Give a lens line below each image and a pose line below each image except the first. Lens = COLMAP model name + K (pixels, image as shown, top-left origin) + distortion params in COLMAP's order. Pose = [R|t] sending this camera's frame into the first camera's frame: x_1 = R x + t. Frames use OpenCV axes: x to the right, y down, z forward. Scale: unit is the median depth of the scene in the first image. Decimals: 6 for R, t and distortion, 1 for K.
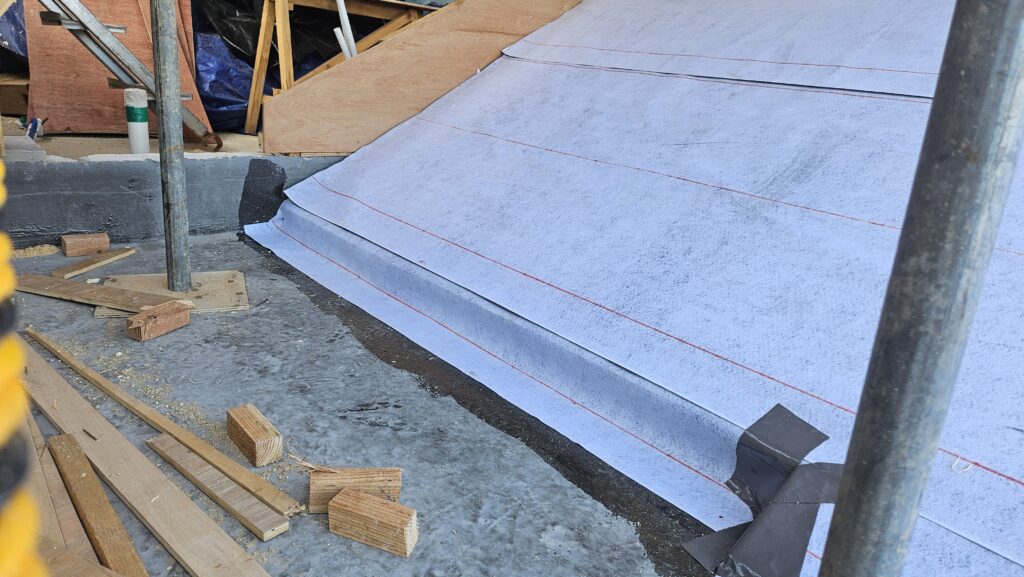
lens RADIAL K [[740.0, 0, 508.9], [0, 740.0, 281.7], [0, 0, 1]] dist [0.068246, -0.072330]
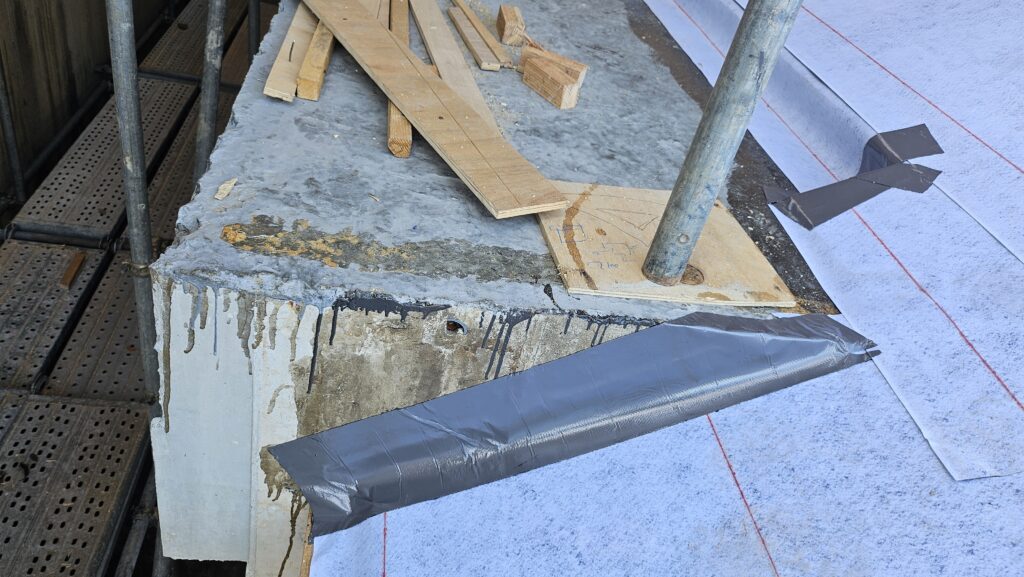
lens RADIAL K [[740.0, 0, 508.9], [0, 740.0, 281.7], [0, 0, 1]] dist [0.068246, -0.072330]
pose [[0.830849, 0.402144, -0.384670, 0.380998], [-0.303037, 0.906702, 0.293359, 0.239739], [0.466754, -0.127168, 0.875197, -0.260518]]
